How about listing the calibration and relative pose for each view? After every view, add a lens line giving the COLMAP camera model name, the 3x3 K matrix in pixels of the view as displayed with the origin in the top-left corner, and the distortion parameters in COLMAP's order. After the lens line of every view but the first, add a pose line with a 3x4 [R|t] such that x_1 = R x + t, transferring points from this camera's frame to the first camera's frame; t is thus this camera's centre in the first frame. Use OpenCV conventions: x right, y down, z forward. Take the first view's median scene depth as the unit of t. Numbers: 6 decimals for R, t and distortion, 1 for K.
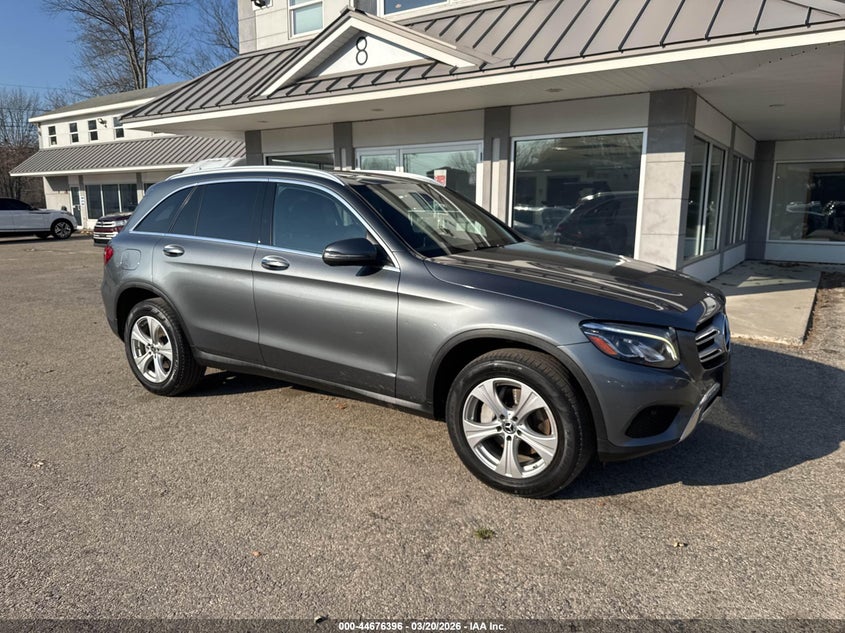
lens RADIAL K [[621.6, 0, 422.5], [0, 621.6, 316.5], [0, 0, 1]] dist [0.045659, -0.001912]
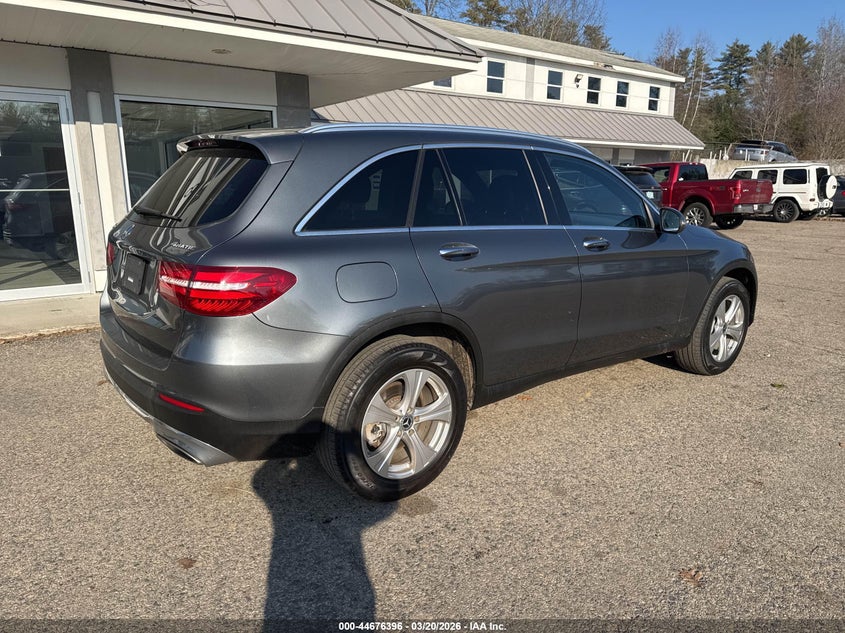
lens RADIAL K [[621.6, 0, 422.5], [0, 621.6, 316.5], [0, 0, 1]] dist [0.045659, -0.001912]
pose [[0.285078, -0.215797, 0.933896, -0.627628], [0.170771, 0.970173, 0.172051, -0.103980], [-0.943169, 0.110435, 0.313427, 0.496292]]
